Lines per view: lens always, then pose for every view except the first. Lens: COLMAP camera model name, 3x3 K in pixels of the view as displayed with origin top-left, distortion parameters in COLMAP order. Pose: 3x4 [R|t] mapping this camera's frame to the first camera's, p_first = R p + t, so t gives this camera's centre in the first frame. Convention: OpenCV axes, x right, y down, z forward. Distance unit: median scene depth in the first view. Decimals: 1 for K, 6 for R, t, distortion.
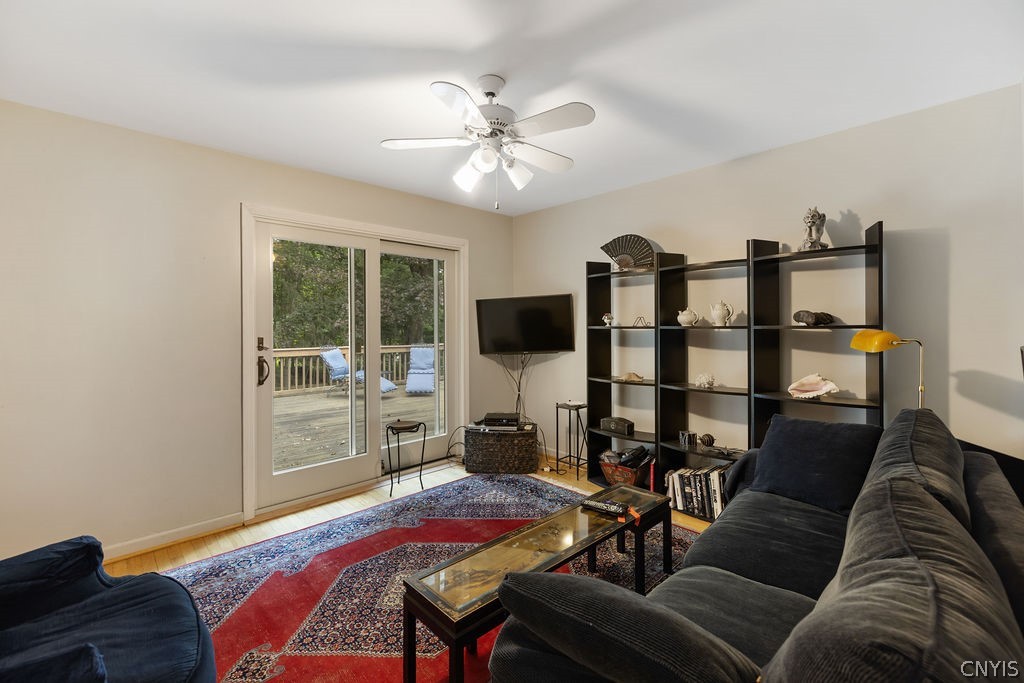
lens RADIAL K [[443.8, 0, 510.1], [0, 443.8, 327.2], [0, 0, 1]] dist [0.001517, 0.000208]
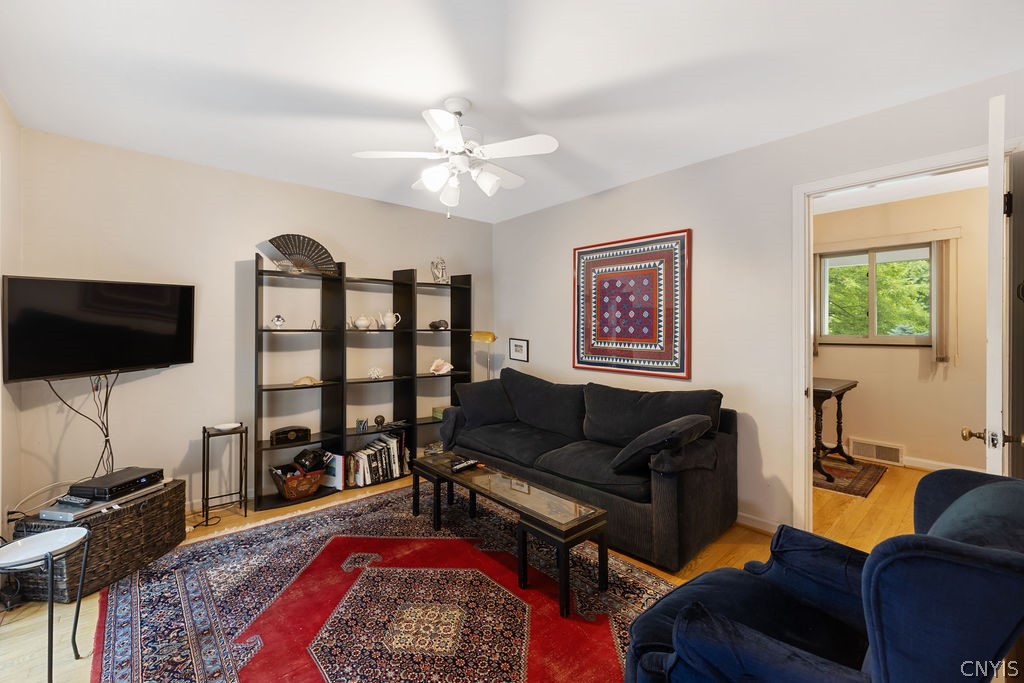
lens RADIAL K [[443.8, 0, 510.1], [0, 443.8, 327.2], [0, 0, 1]] dist [0.001517, 0.000208]
pose [[0.027913, 0.004958, 0.999598, -0.731774], [-0.000812, 0.999987, -0.004938, -0.002520], [-0.999610, -0.000674, 0.027917, 0.543456]]
